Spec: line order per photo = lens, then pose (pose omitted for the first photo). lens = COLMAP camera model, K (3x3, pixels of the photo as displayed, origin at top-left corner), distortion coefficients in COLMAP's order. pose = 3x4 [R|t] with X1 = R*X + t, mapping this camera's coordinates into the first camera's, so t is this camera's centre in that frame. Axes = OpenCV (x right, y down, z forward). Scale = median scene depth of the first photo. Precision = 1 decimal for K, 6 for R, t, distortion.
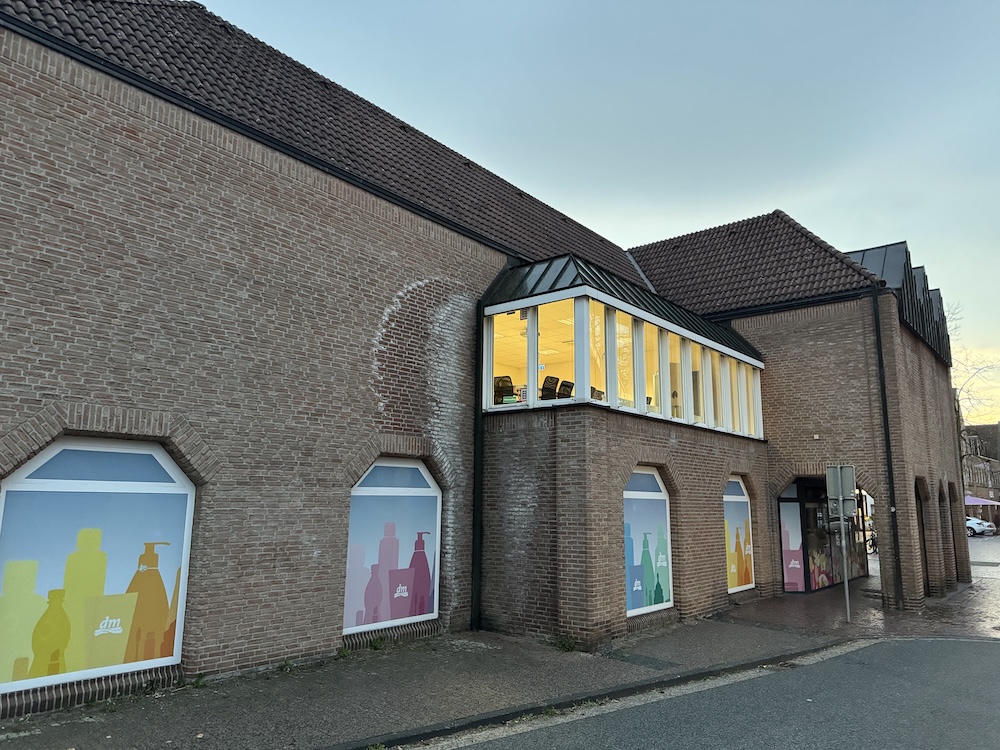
lens RADIAL K [[694.8, 0, 499.9], [0, 694.8, 368.5], [0, 0, 1]] dist [0.158475, -0.220039]
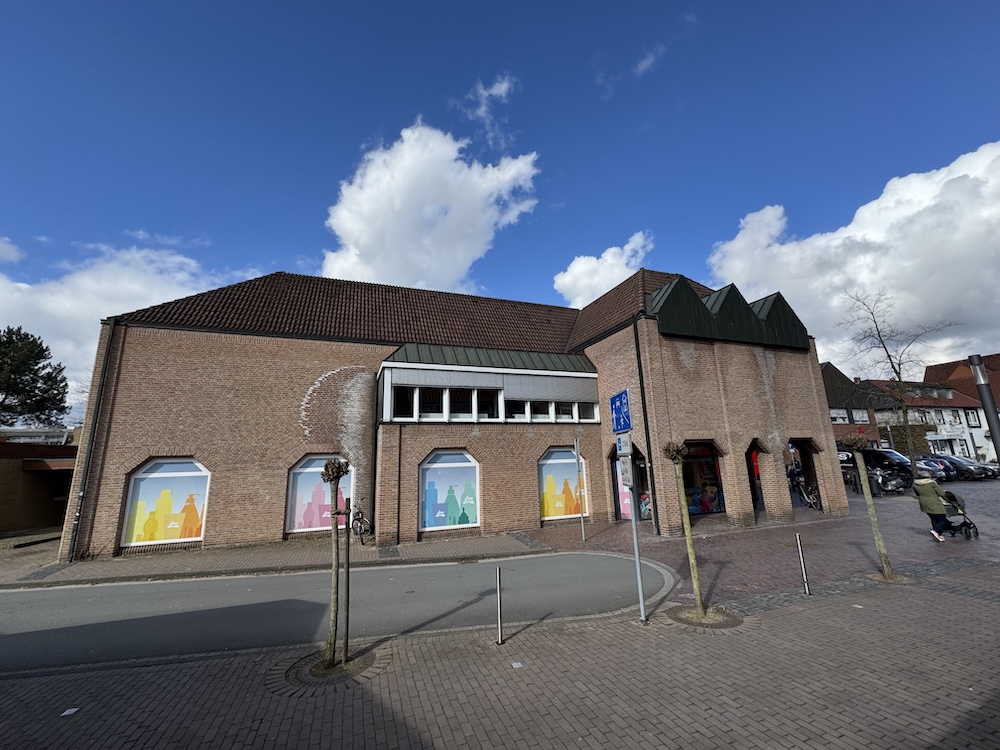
lens RADIAL K [[398.7, 0, 500.0], [0, 398.7, 375.0], [0, 0, 1]] dist [0.017087, 0.000234]
pose [[0.858420, -0.143672, -0.492416, 0.936344], [0.133738, 0.989459, -0.055552, 0.024861], [0.495207, -0.018167, 0.868585, 0.175821]]
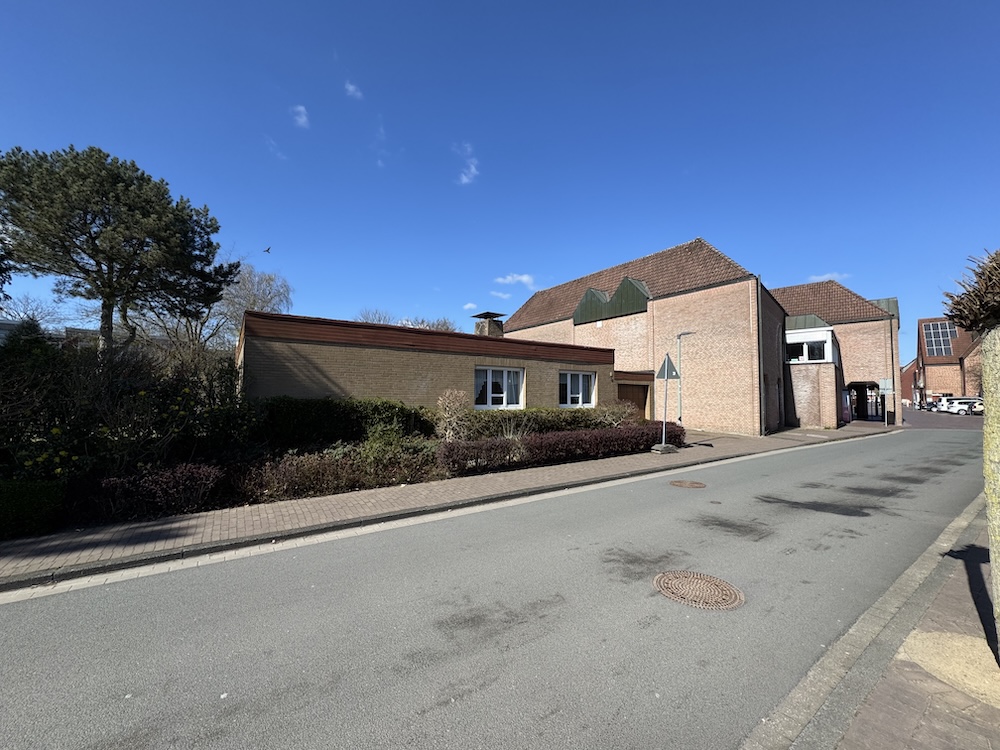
lens RADIAL K [[398.7, 0, 500.0], [0, 398.7, 375.0], [0, 0, 1]] dist [0.017087, 0.000234]
pose [[0.999127, -0.008095, -0.040975, -1.361256], [0.013495, 0.990985, 0.133290, -0.164107], [0.039527, -0.133727, 0.990230, -0.984919]]
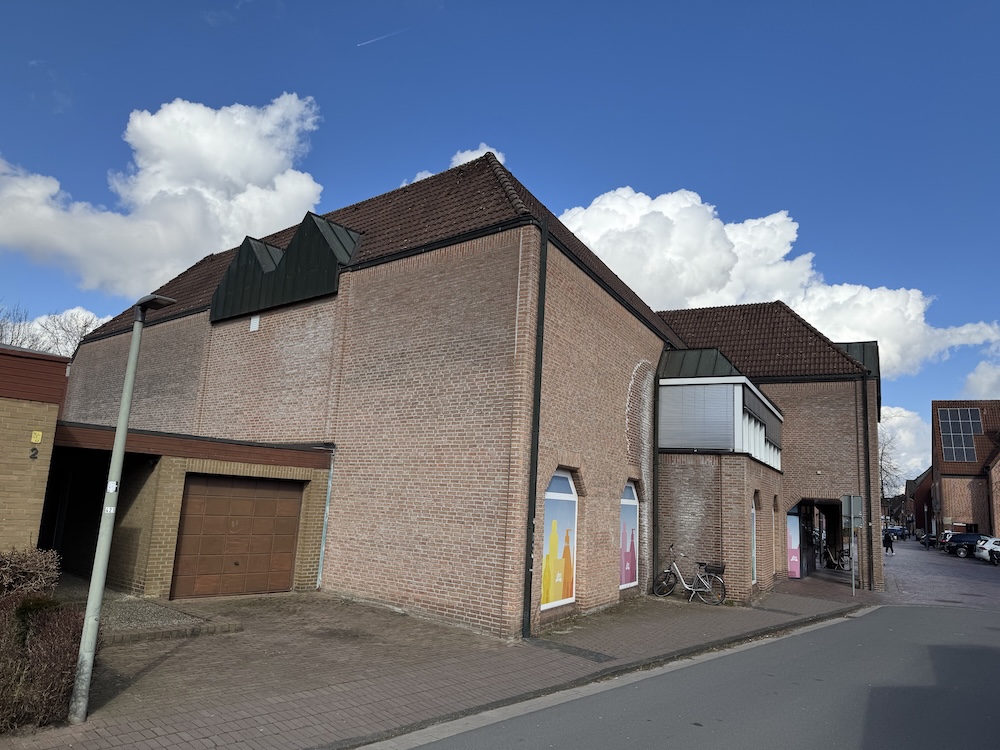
lens RADIAL K [[694.8, 0, 499.9], [0, 694.8, 368.5], [0, 0, 1]] dist [0.158475, -0.220039]
pose [[0.978328, 0.079124, 0.191348, -0.699024], [-0.080772, 0.996732, 0.000811, -0.091278], [-0.190659, -0.016249, 0.981522, -0.435486]]
